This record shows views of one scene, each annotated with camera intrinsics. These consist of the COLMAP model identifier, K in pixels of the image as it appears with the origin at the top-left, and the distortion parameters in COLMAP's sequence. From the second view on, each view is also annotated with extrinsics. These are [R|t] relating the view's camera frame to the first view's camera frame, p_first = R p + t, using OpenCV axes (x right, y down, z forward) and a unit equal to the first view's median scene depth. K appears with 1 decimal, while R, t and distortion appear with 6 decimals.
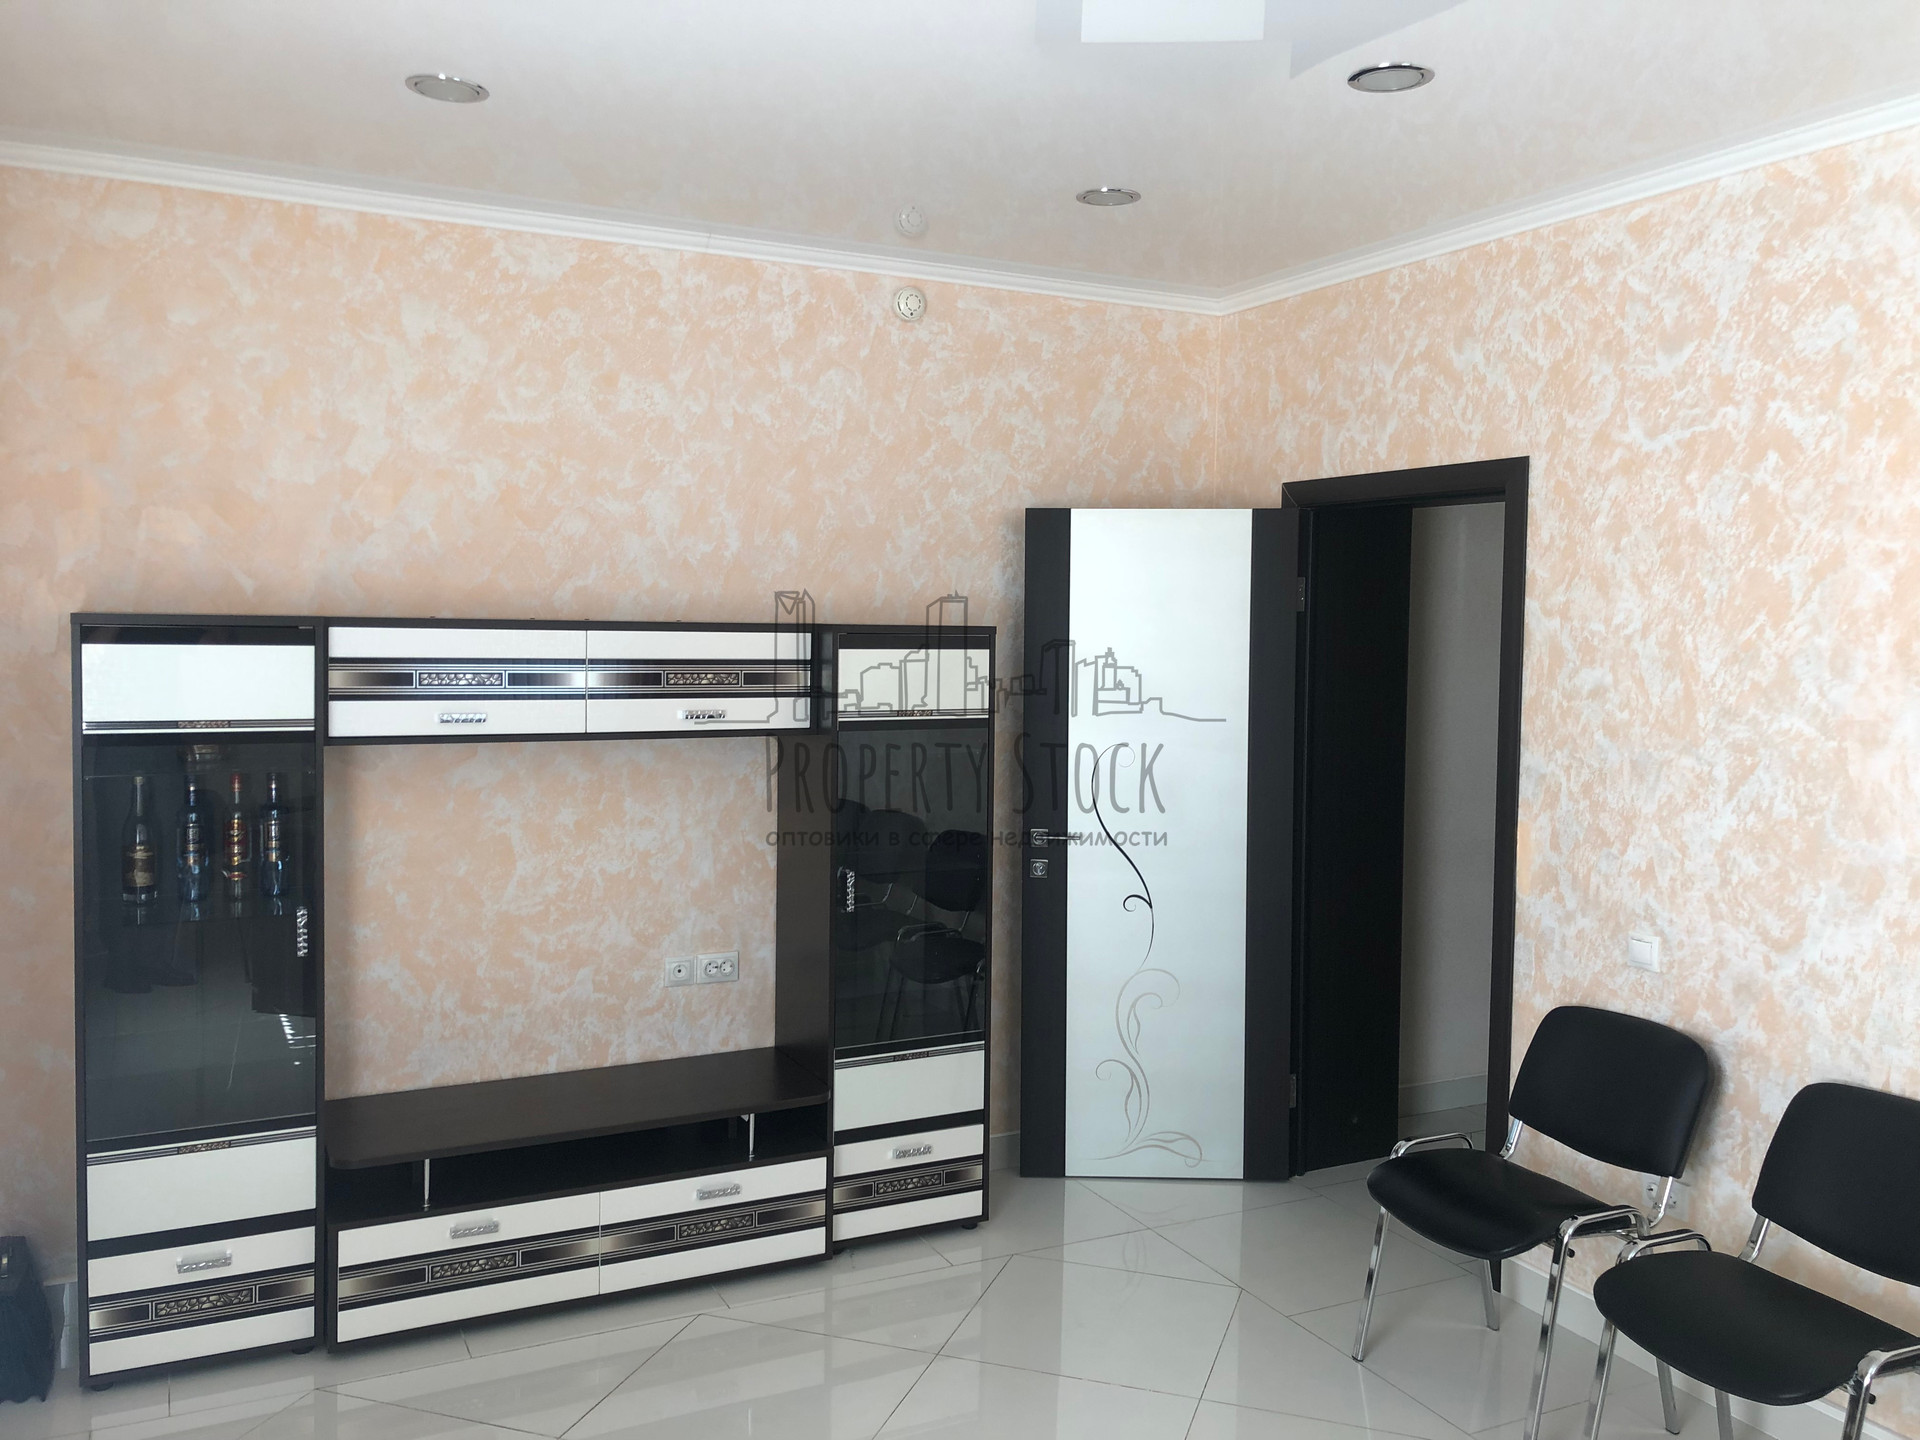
lens RADIAL K [[1595.2, 0, 960.0], [0, 1595.2, 720.0], [0, 0, 1]] dist [0.145302, -0.191578]
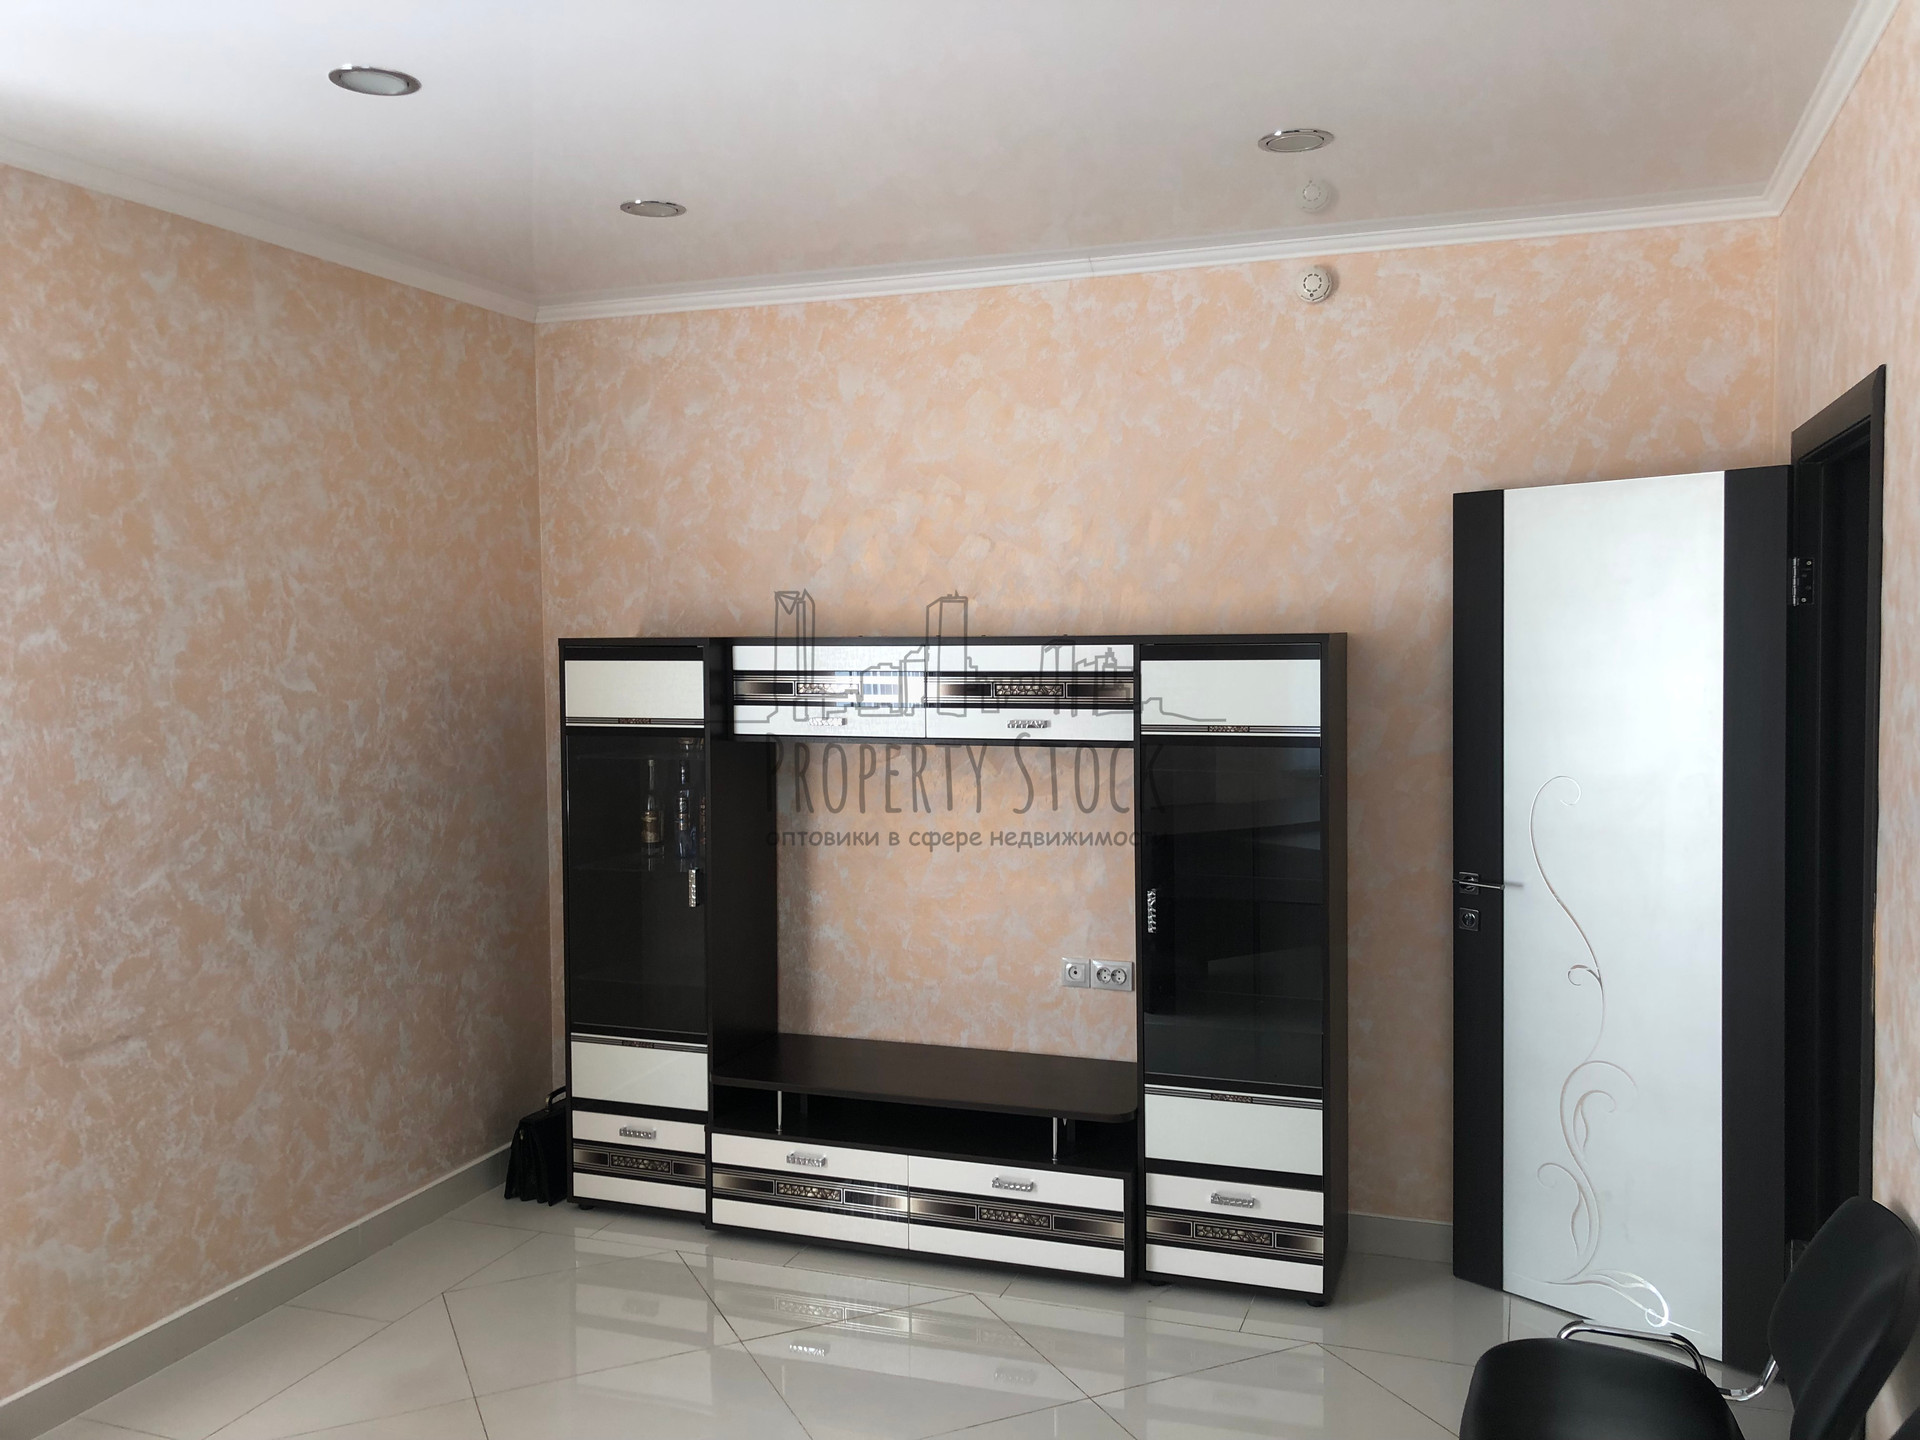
lens RADIAL K [[1571.4, 0, 1011.3], [0, 1571.4, 712.8], [0, 0, 1]] dist [0.100664, -0.168941]
pose [[0.698833, 0.018251, -0.715052, 0.534453], [-0.026863, 0.999639, -0.000739, -0.009299], [0.714780, 0.019725, 0.699071, 0.265938]]
